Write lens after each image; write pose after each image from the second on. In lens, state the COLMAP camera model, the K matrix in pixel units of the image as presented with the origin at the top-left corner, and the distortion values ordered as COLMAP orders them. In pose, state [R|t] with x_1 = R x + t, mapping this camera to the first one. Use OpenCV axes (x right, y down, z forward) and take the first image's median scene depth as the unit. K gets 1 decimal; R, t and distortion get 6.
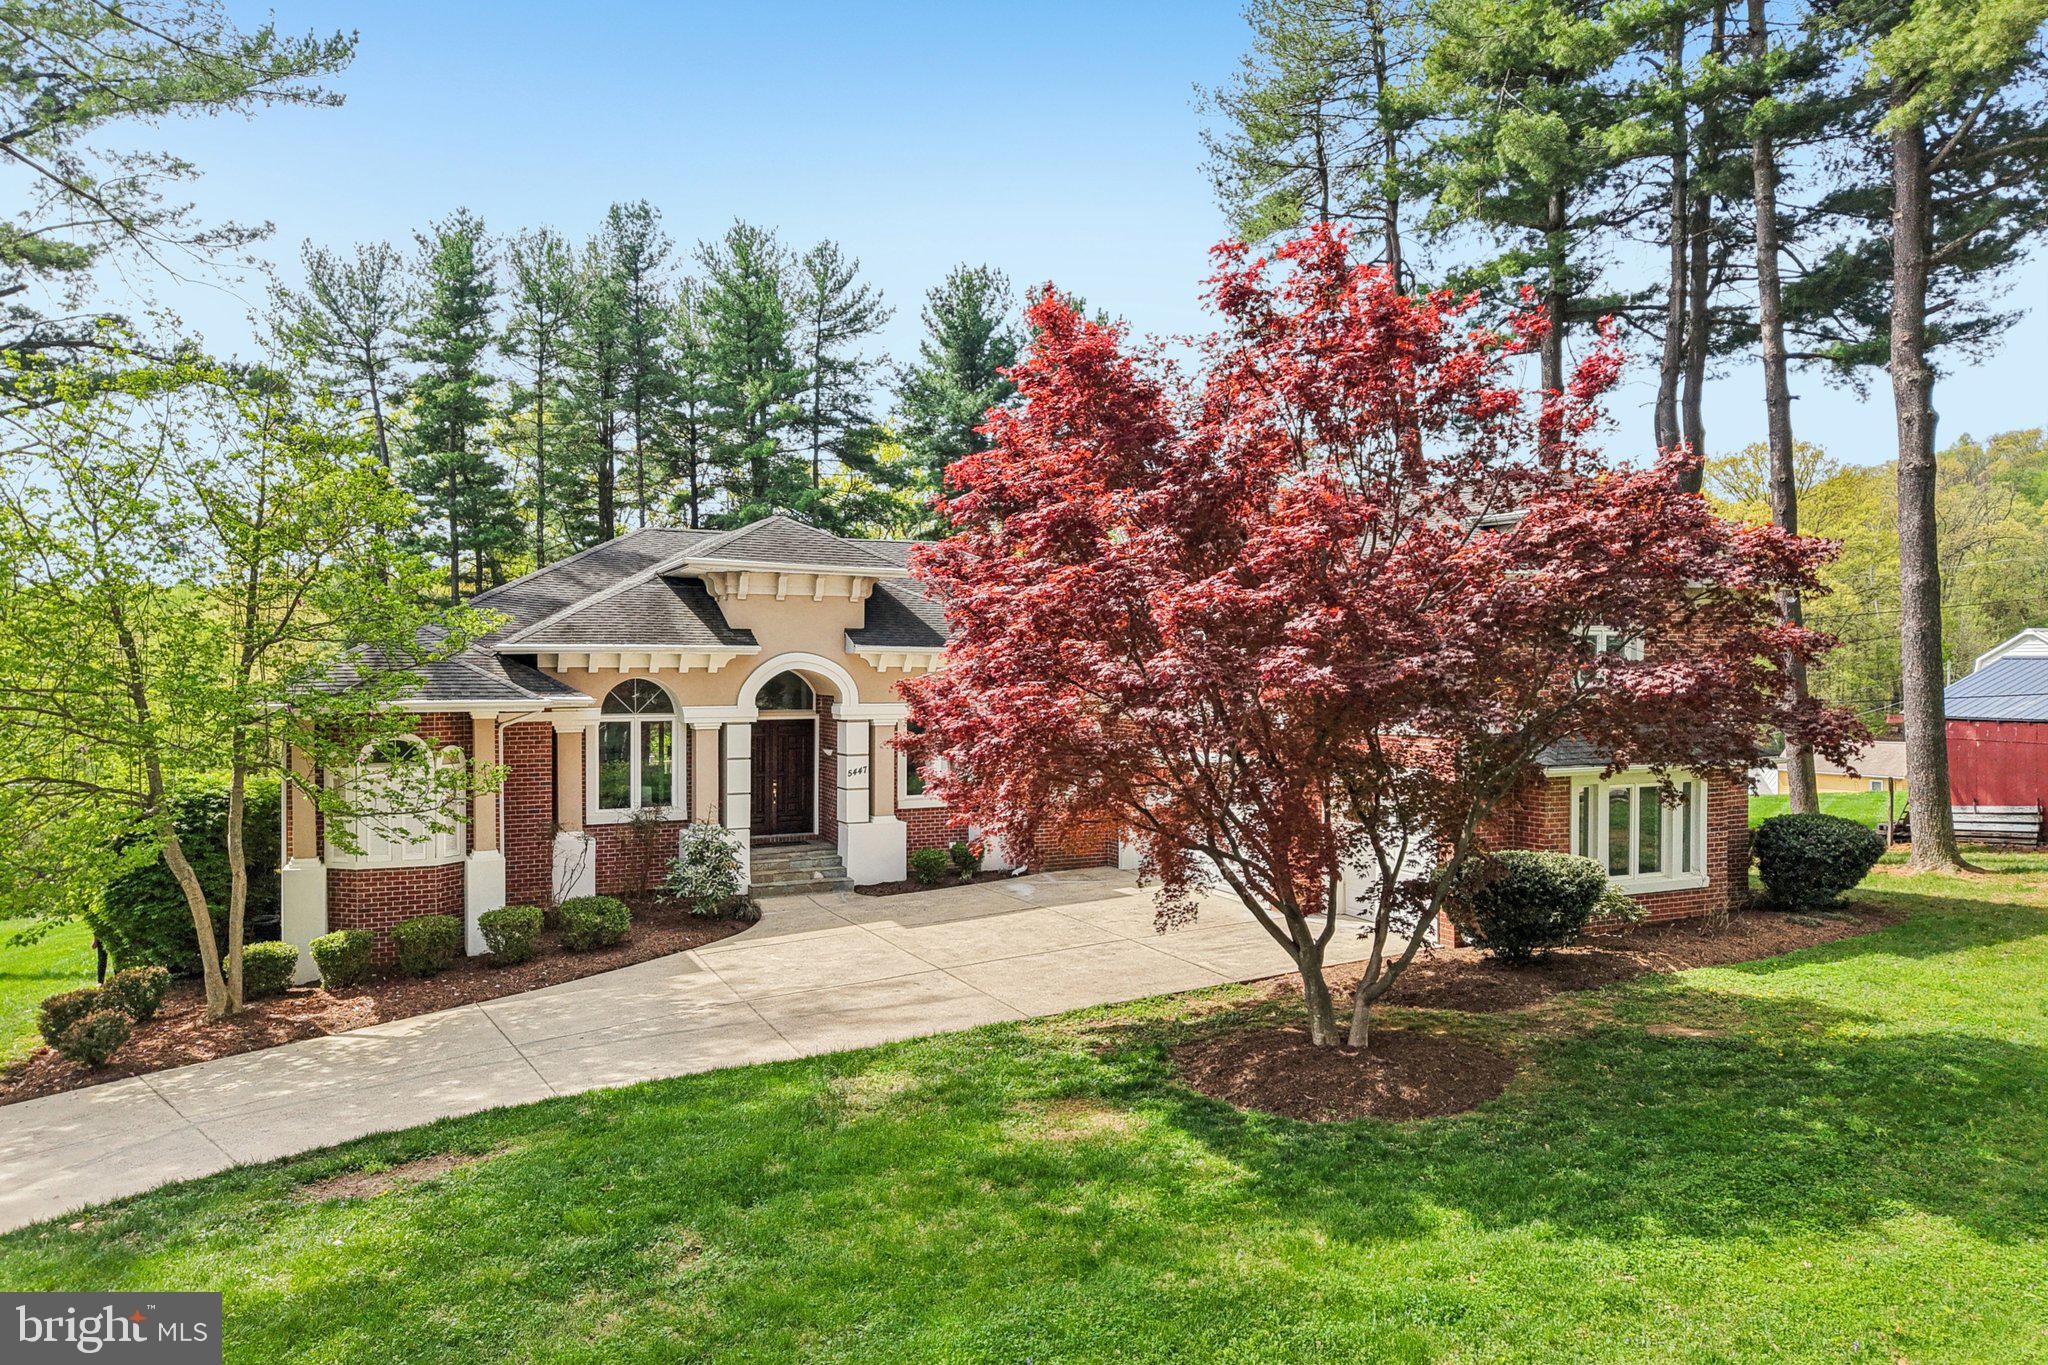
lens RADIAL K [[1360.7, 0, 1024.0], [0, 1360.7, 682.5], [0, 0, 1]] dist [0.008983, -0.003796]
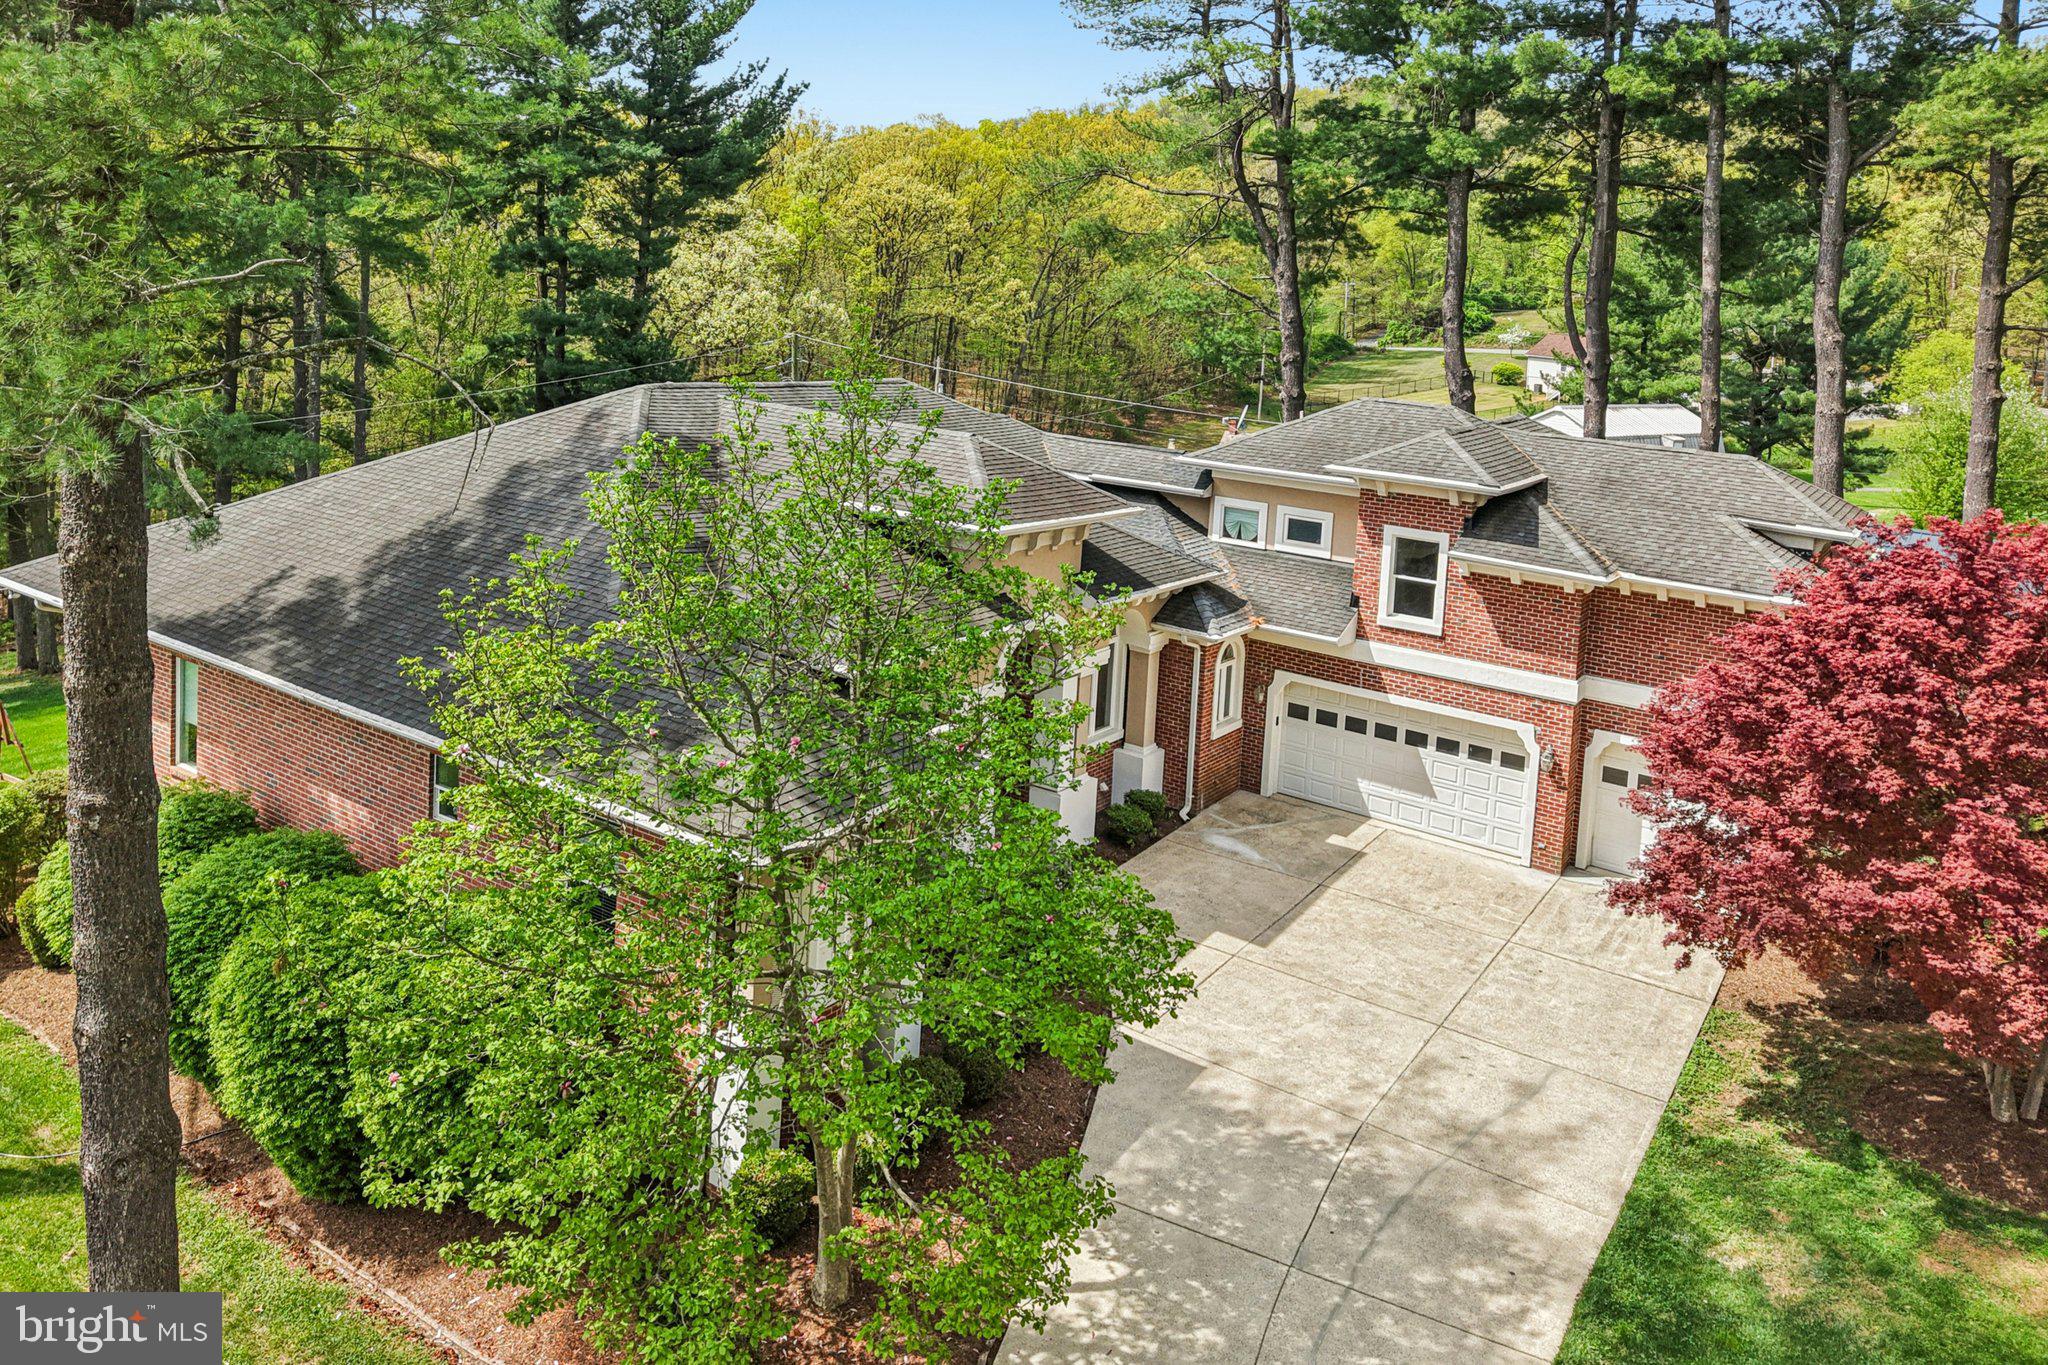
lens RADIAL K [[1508.8, 0, 1024.9], [0, 1508.8, 377.0], [0, 0, 1]] dist [0.014245, 0.000317]
pose [[0.867095, 0.016371, 0.497874, -0.654223], [-0.051136, 0.997105, 0.056270, -0.224762], [-0.495511, -0.074250, 0.865422, 0.182928]]
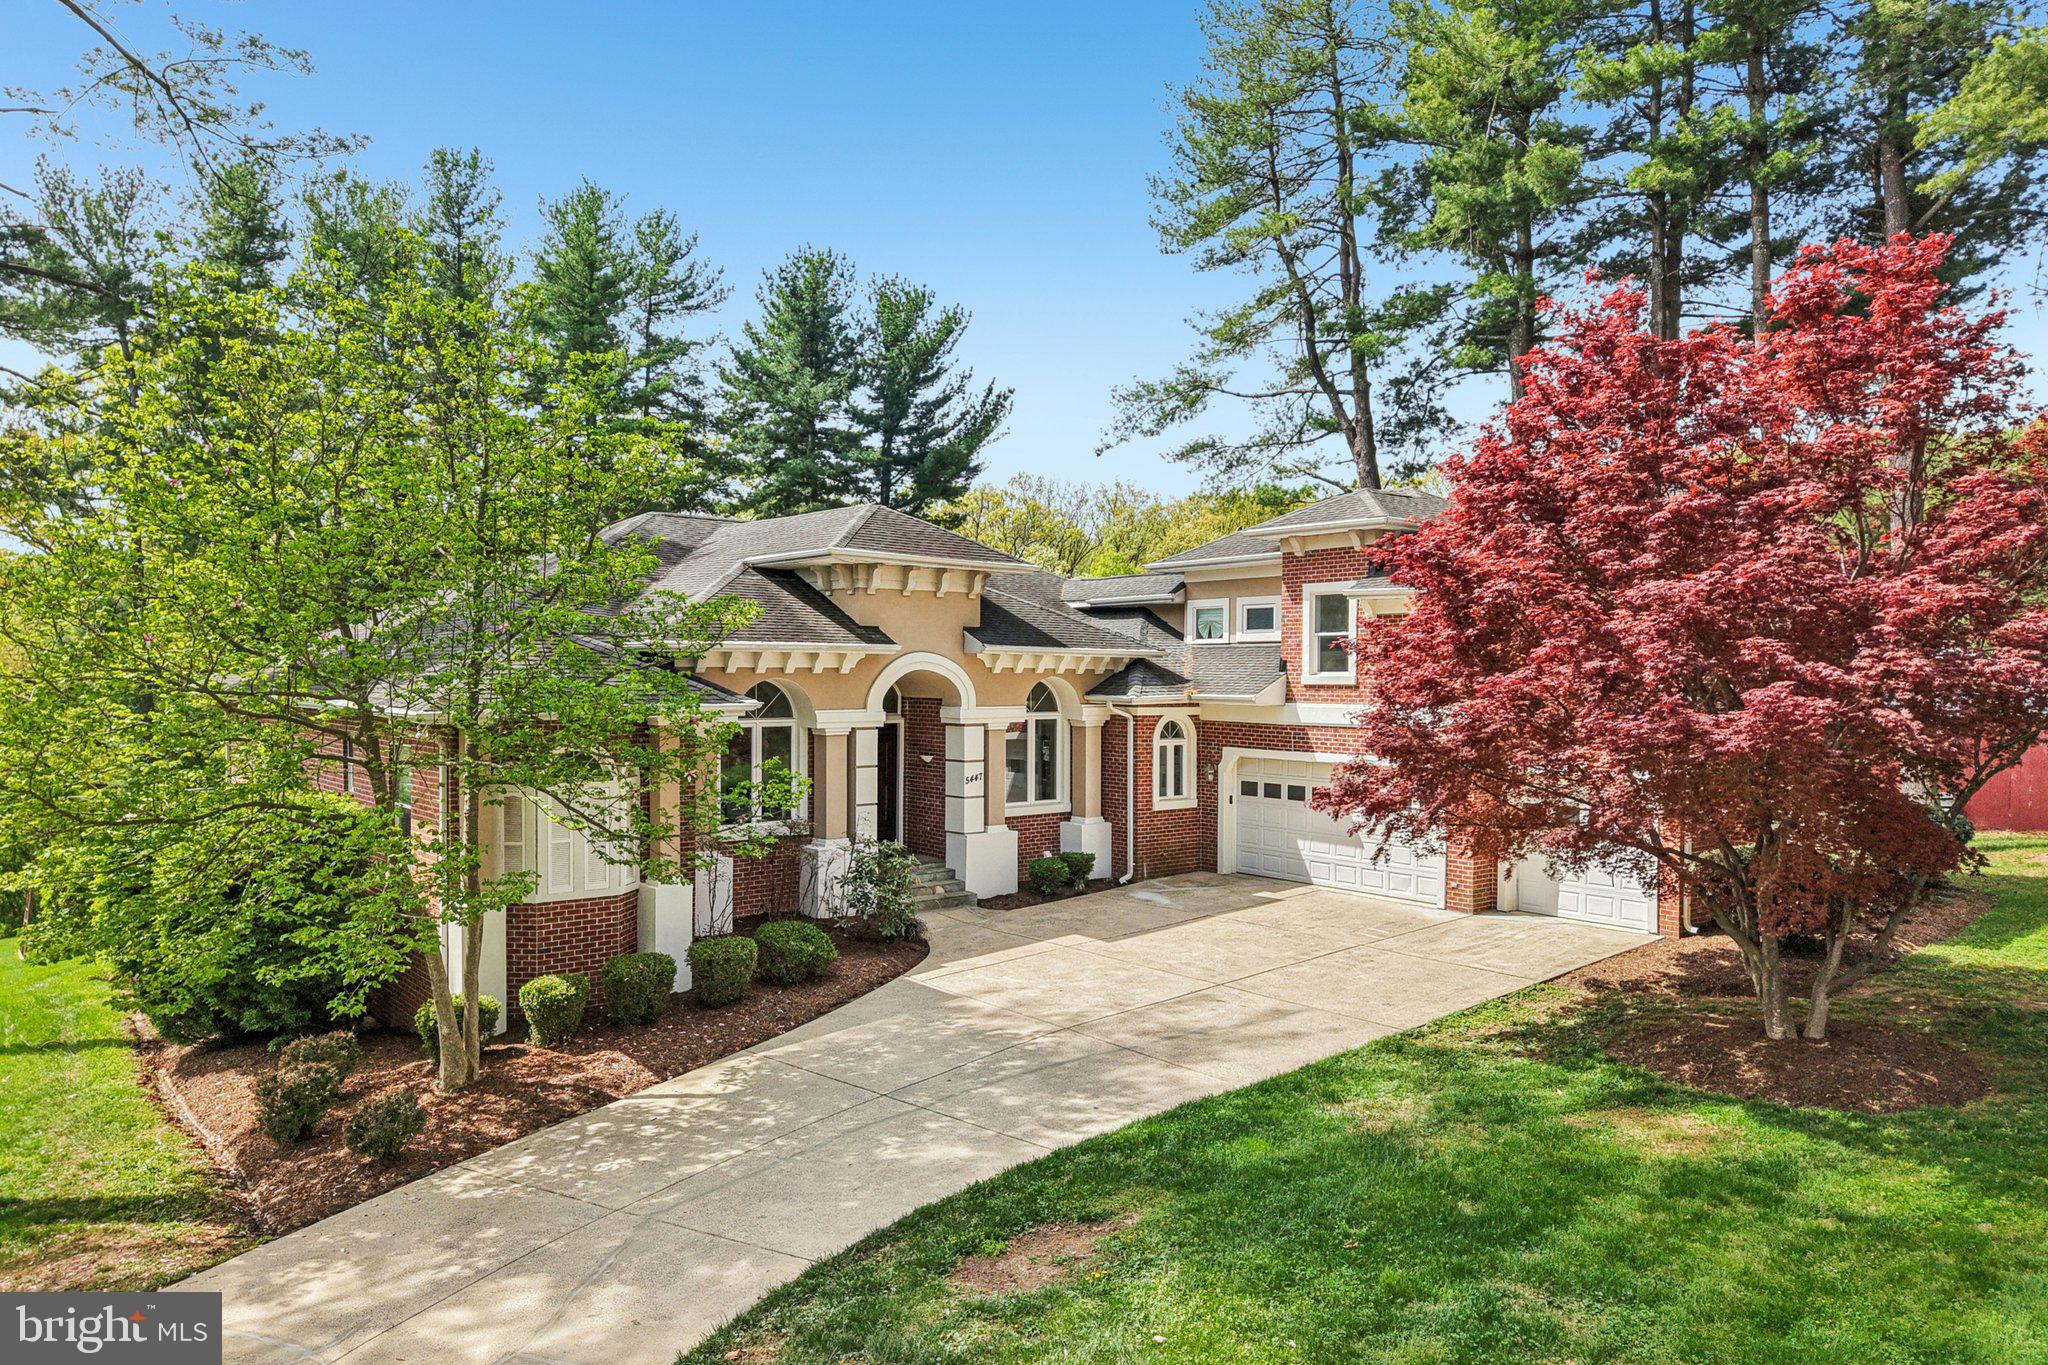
lens RADIAL K [[1366.8, 0, 1025.4], [0, 1366.8, 690.6], [0, 0, 1]] dist [0.003155, 0.001877]
pose [[0.971176, -0.001377, 0.238360, -0.319557], [-0.000101, 0.999981, 0.006188, -0.001229], [-0.238364, -0.006034, 0.971157, 0.075567]]
